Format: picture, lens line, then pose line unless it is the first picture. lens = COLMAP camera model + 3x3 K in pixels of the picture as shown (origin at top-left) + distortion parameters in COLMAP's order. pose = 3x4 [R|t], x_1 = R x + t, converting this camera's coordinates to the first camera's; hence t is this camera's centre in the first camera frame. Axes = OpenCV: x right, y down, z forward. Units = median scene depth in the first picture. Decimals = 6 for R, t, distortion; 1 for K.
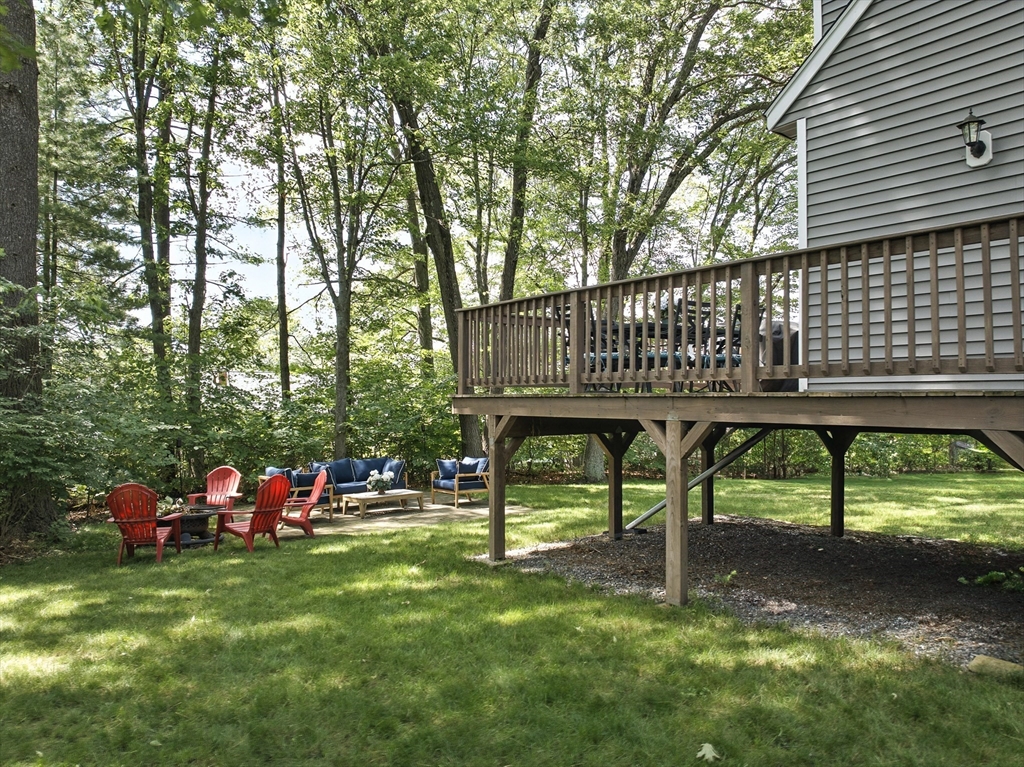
lens RADIAL K [[716.5, 0, 504.6], [0, 716.5, 382.8], [0, 0, 1]] dist [-0.001669, -0.001124]
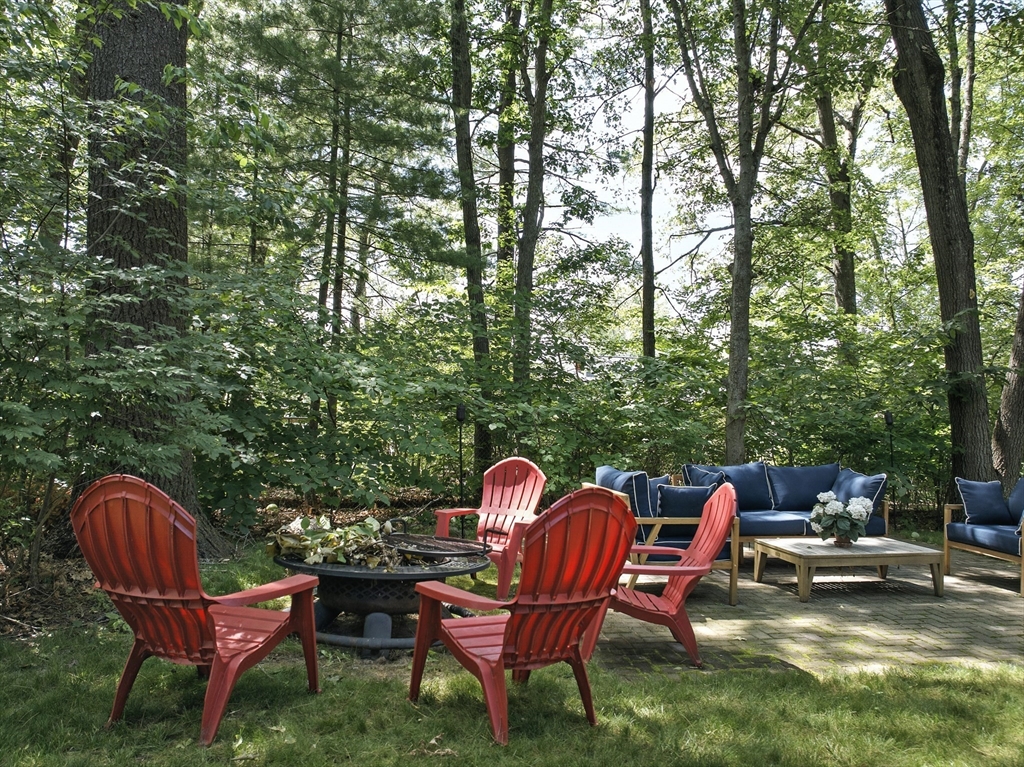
lens RADIAL K [[716.5, 0, 504.6], [0, 716.5, 382.8], [0, 0, 1]] dist [-0.001669, -0.001124]
pose [[0.876890, 0.021397, -0.480214, -0.126488], [-0.027504, 0.999606, -0.005683, 0.053698], [0.479903, 0.018191, 0.877133, 0.437846]]
